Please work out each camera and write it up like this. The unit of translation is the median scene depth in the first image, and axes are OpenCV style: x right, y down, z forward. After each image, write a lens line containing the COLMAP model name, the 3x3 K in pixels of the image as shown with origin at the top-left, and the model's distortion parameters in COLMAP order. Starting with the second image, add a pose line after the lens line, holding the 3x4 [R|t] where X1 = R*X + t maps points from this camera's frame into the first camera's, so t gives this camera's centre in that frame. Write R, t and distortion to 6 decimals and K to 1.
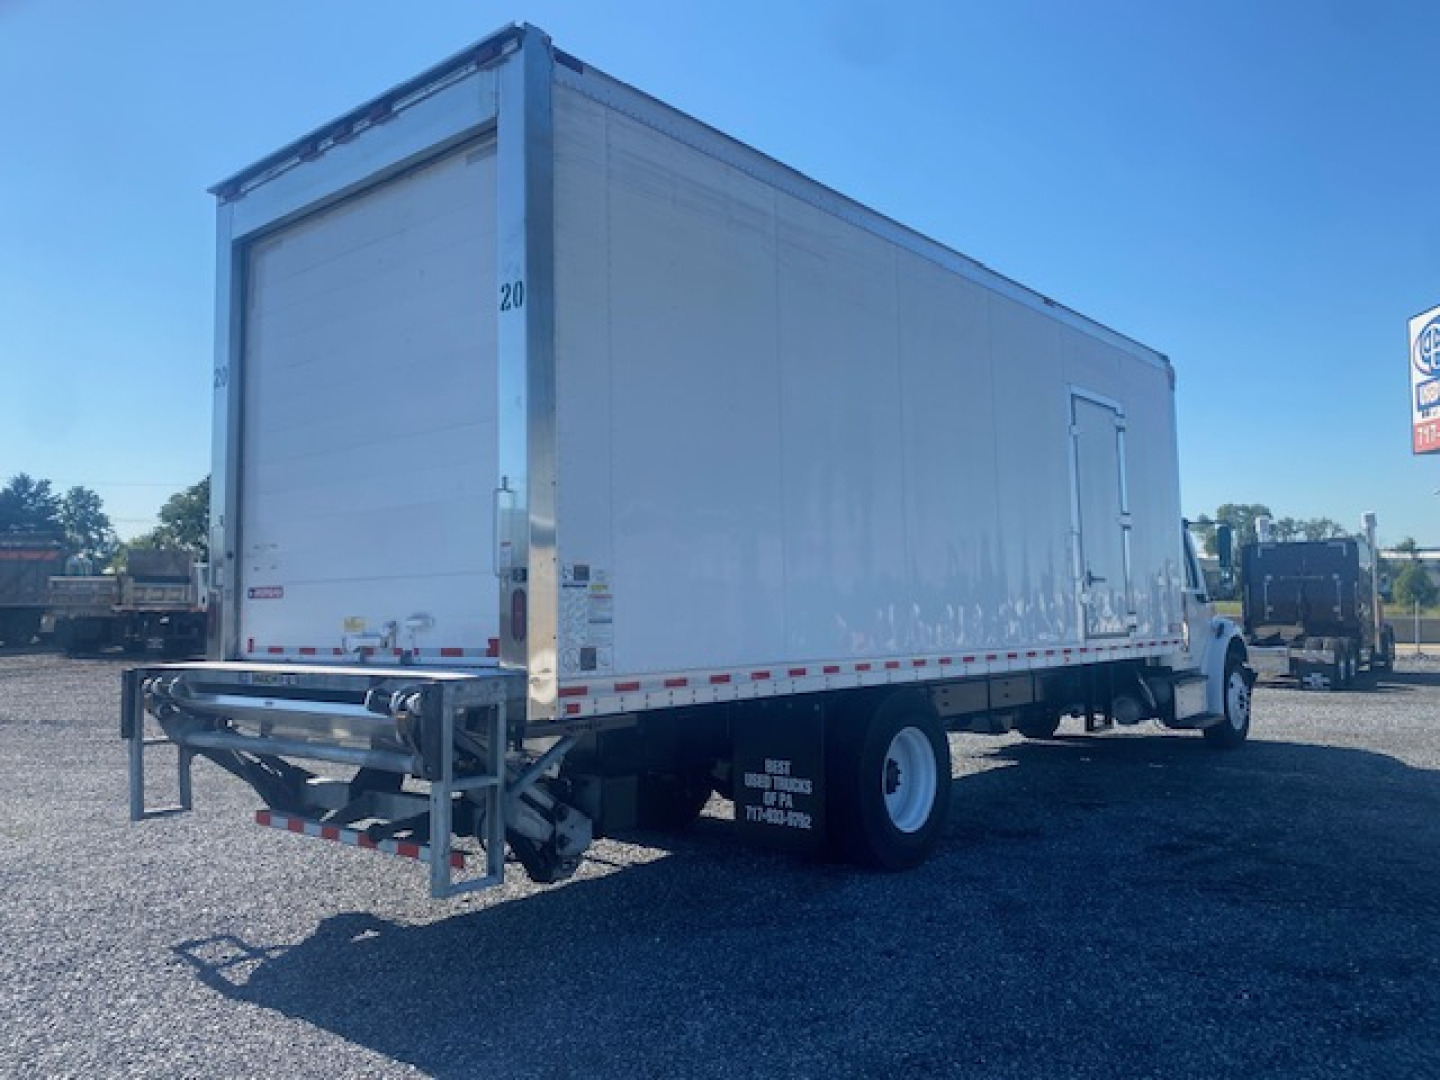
lens RADIAL K [[1109.5, 0, 722.8], [0, 1109.5, 536.6], [0, 0, 1]] dist [-0.006262, -0.002570]
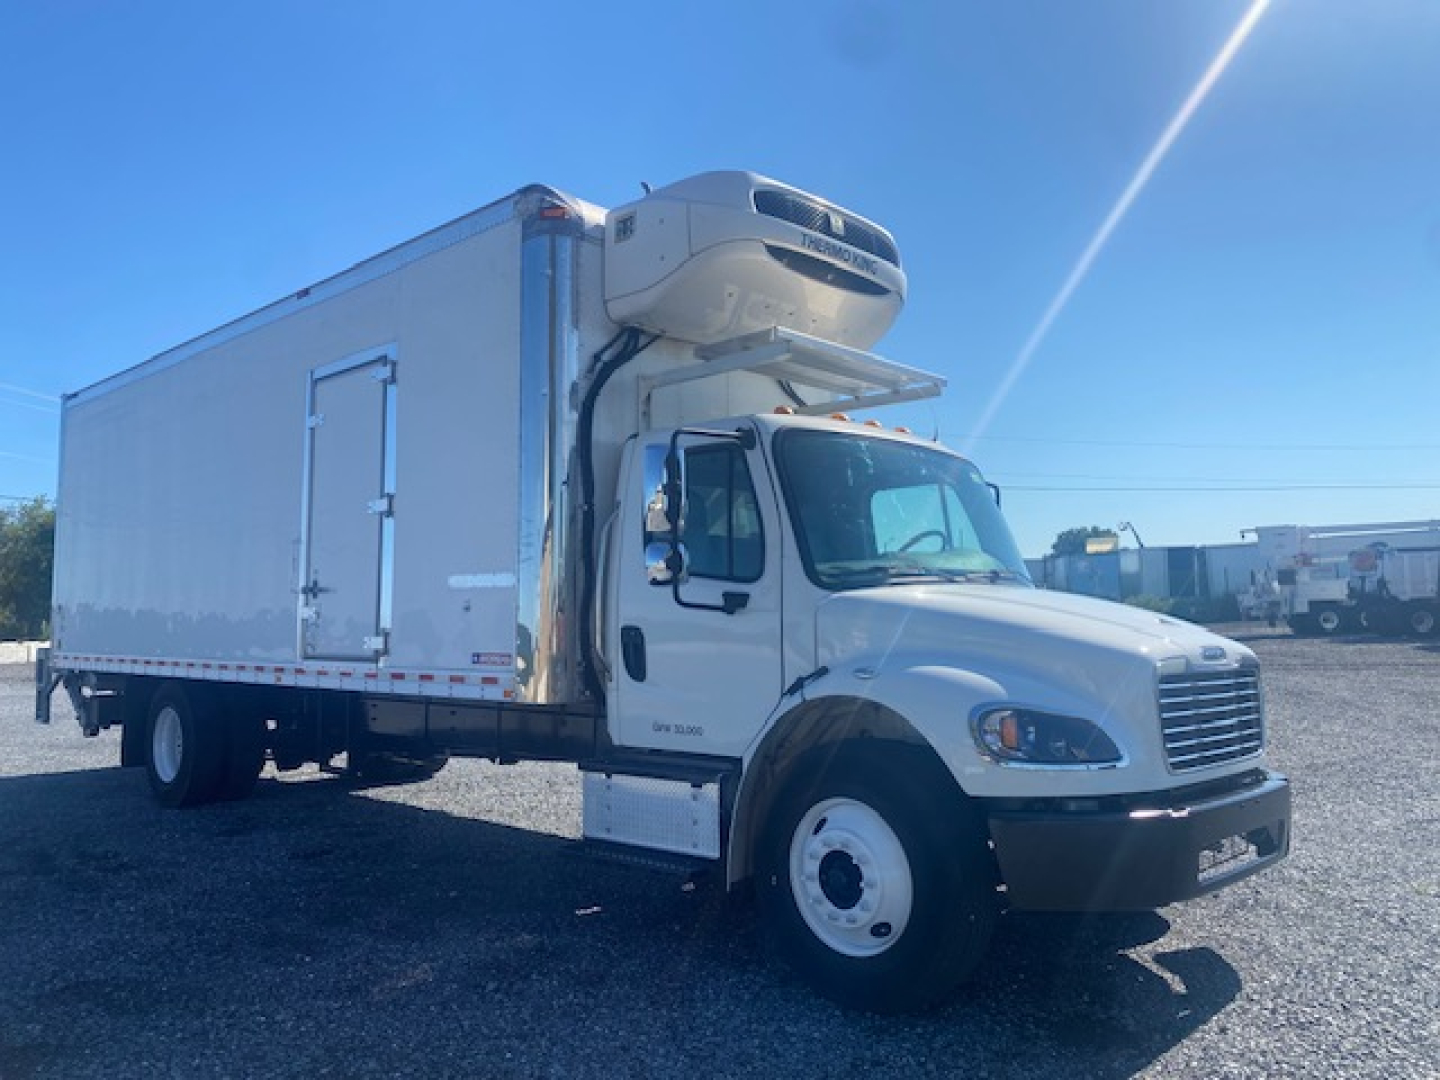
lens RADIAL K [[1109.5, 0, 722.8], [0, 1109.5, 536.6], [0, 0, 1]] dist [-0.006262, -0.002570]
pose [[-0.087105, -0.064793, -0.994090, 1.085719], [0.079884, 0.994215, -0.071801, 0.079069], [0.992991, -0.085666, -0.081425, 1.301769]]
